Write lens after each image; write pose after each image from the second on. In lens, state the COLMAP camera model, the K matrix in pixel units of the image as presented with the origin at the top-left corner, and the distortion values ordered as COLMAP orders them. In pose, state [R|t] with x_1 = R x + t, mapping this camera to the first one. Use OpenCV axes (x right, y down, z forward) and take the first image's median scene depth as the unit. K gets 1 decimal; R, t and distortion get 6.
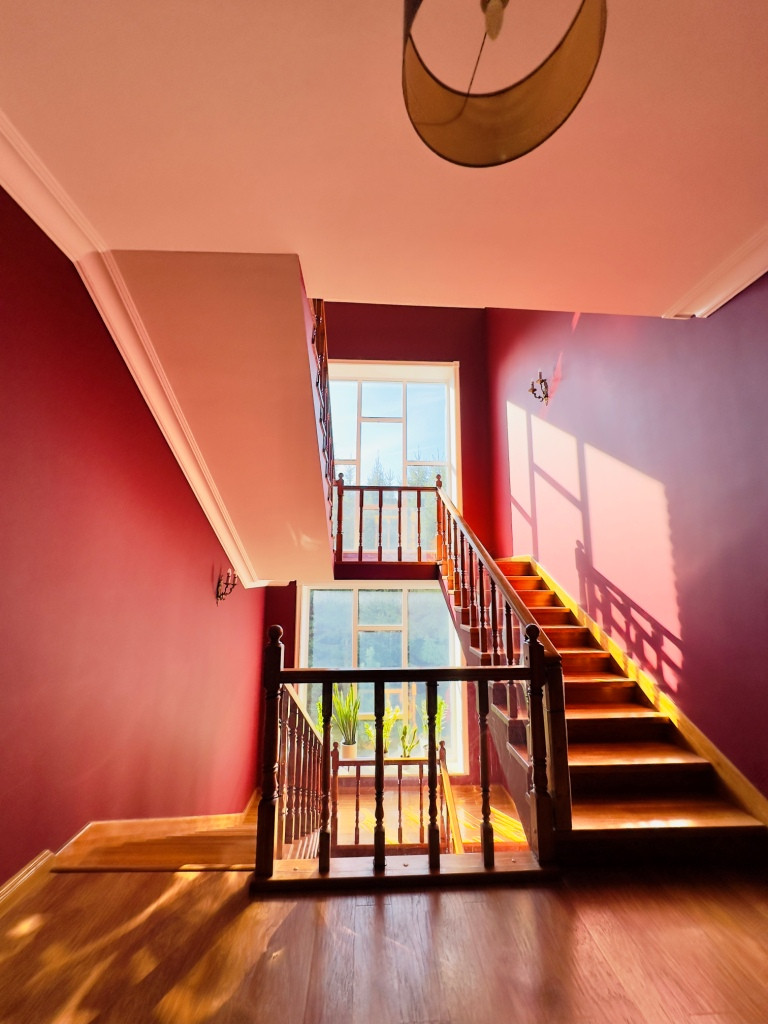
lens RADIAL K [[418.9, 0, 384.0], [0, 418.9, 512.0], [0, 0, 1]] dist [0.001012, -0.011858]
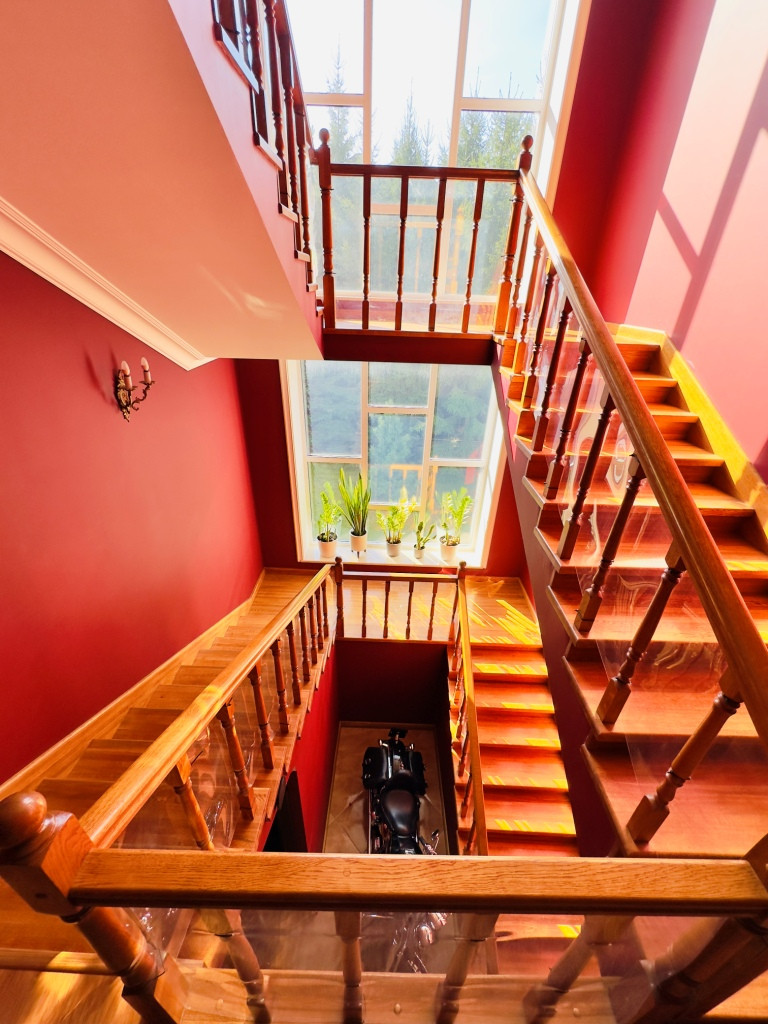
lens RADIAL K [[418.9, 0, 384.0], [0, 418.9, 512.0], [0, 0, 1]] dist [0.001012, -0.011858]
pose [[0.996760, 0.058663, -0.055035, 0.018465], [-0.011562, 0.781579, 0.623700, -0.049609], [0.079602, -0.621042, 0.779724, 0.367750]]
